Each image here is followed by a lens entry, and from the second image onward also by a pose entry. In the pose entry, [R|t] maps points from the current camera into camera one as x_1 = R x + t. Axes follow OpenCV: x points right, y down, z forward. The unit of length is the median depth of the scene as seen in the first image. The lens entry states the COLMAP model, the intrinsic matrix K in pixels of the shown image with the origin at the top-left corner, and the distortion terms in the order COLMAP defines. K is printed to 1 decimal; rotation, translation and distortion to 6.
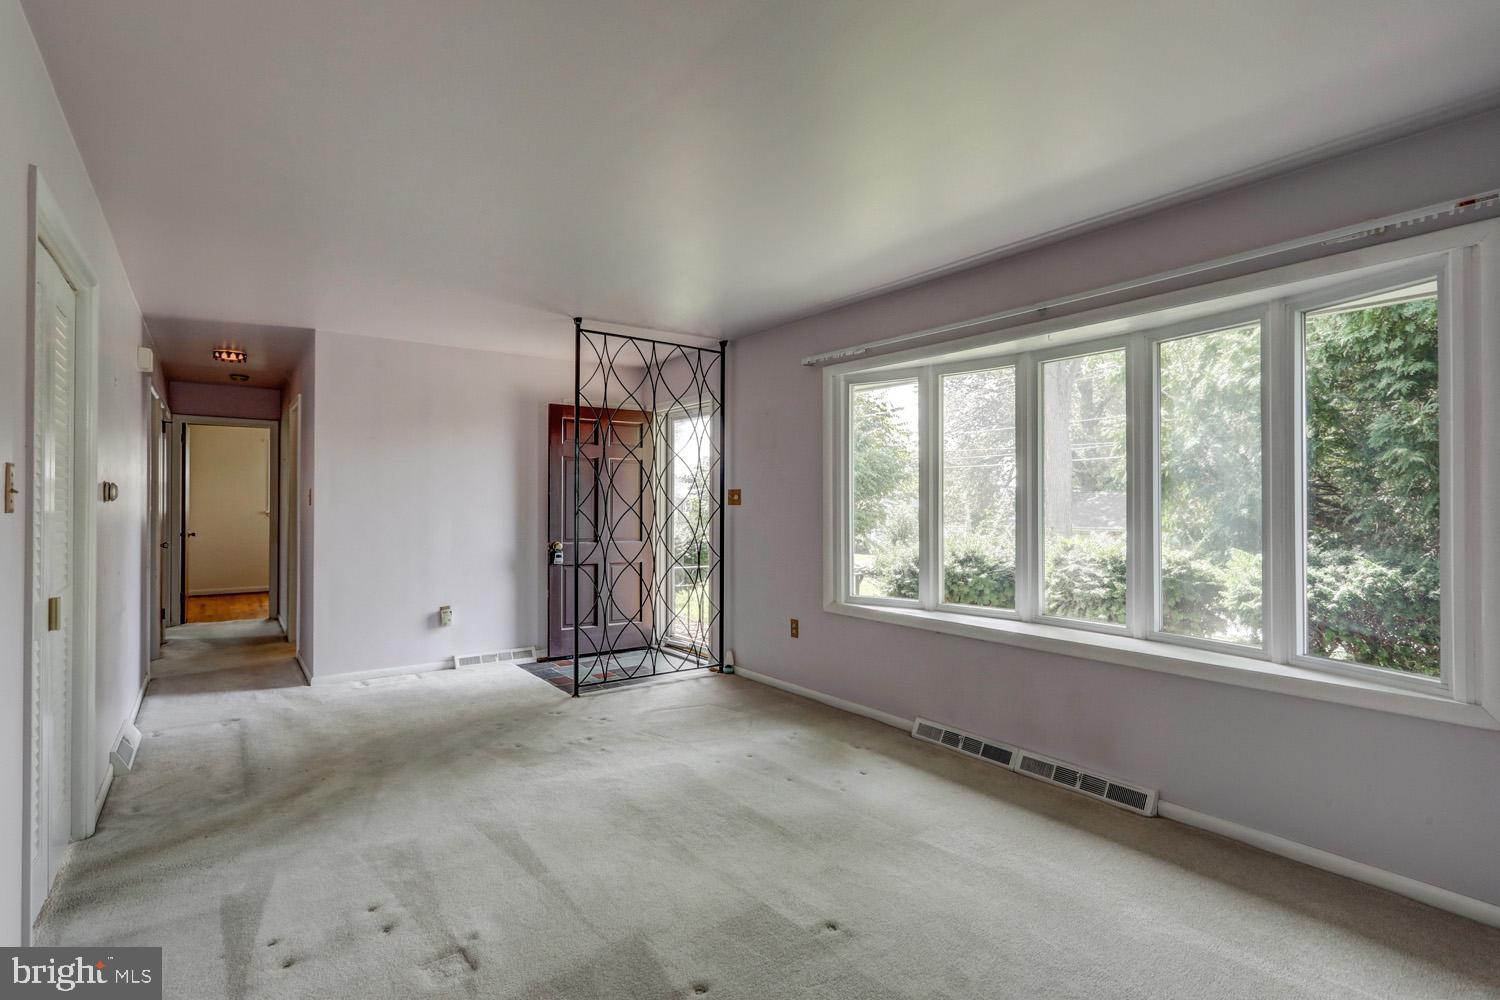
lens RADIAL K [[715.2, 0, 753.2], [0, 715.2, 501.0], [0, 0, 1]] dist [-0.003619, 0.002591]
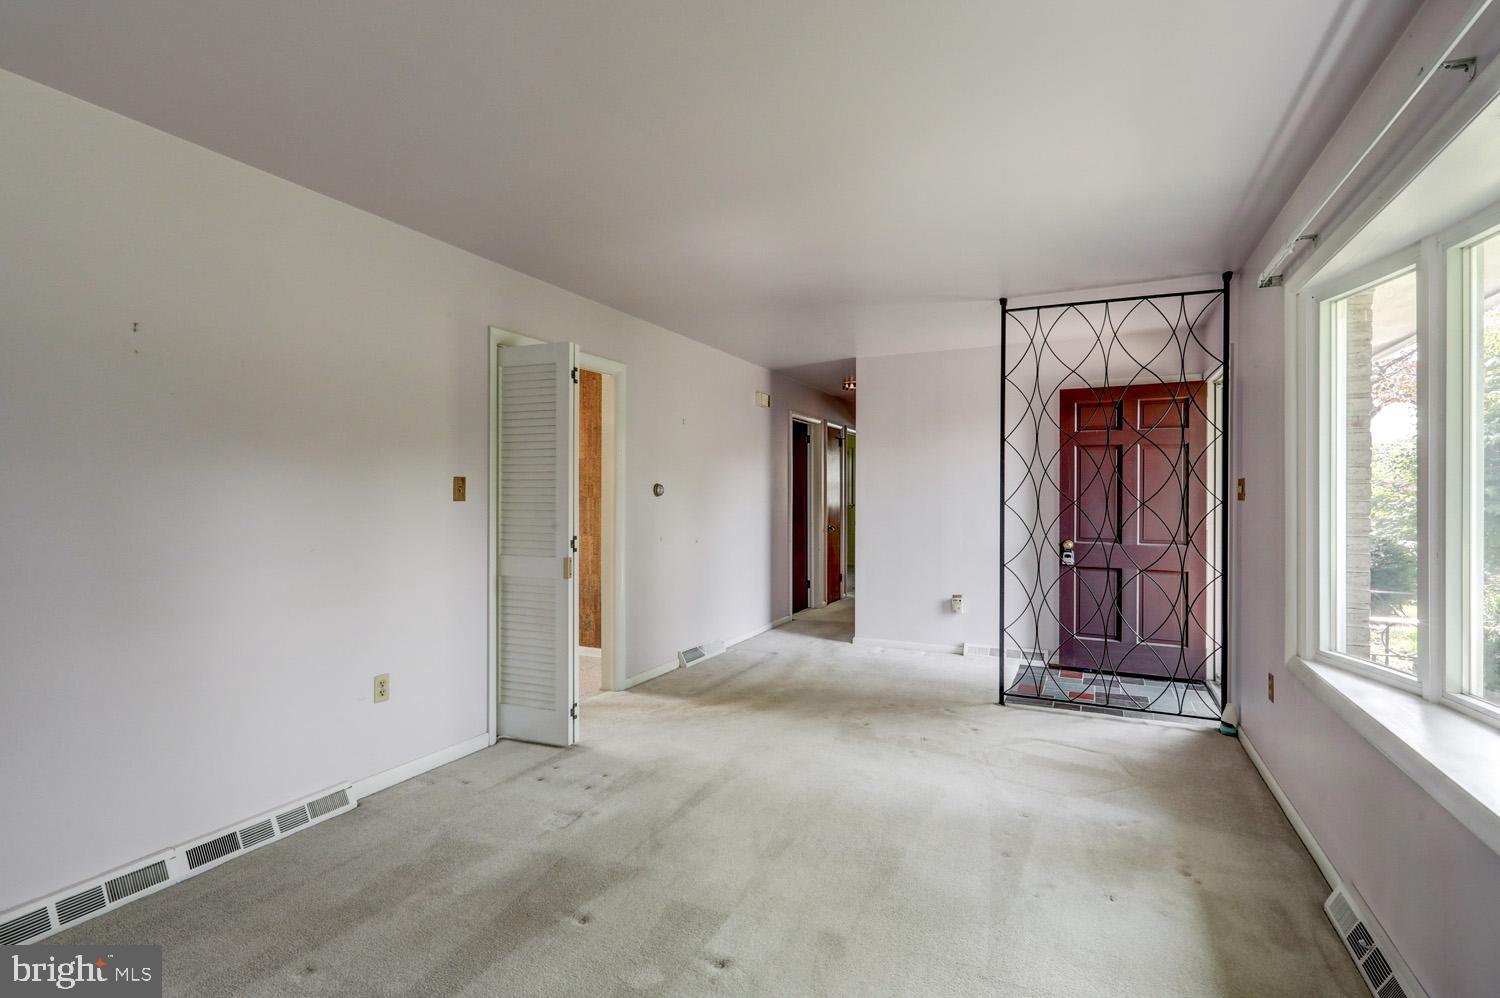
lens RADIAL K [[715.2, 0, 763.3], [0, 715.2, 495.1], [0, 0, 1]] dist [-0.003619, 0.002591]
pose [[0.471087, -0.001987, -0.882085, 0.458833], [0.000732, 0.999998, -0.001862, 0.001685], [0.882087, 0.000232, 0.471087, 0.304565]]
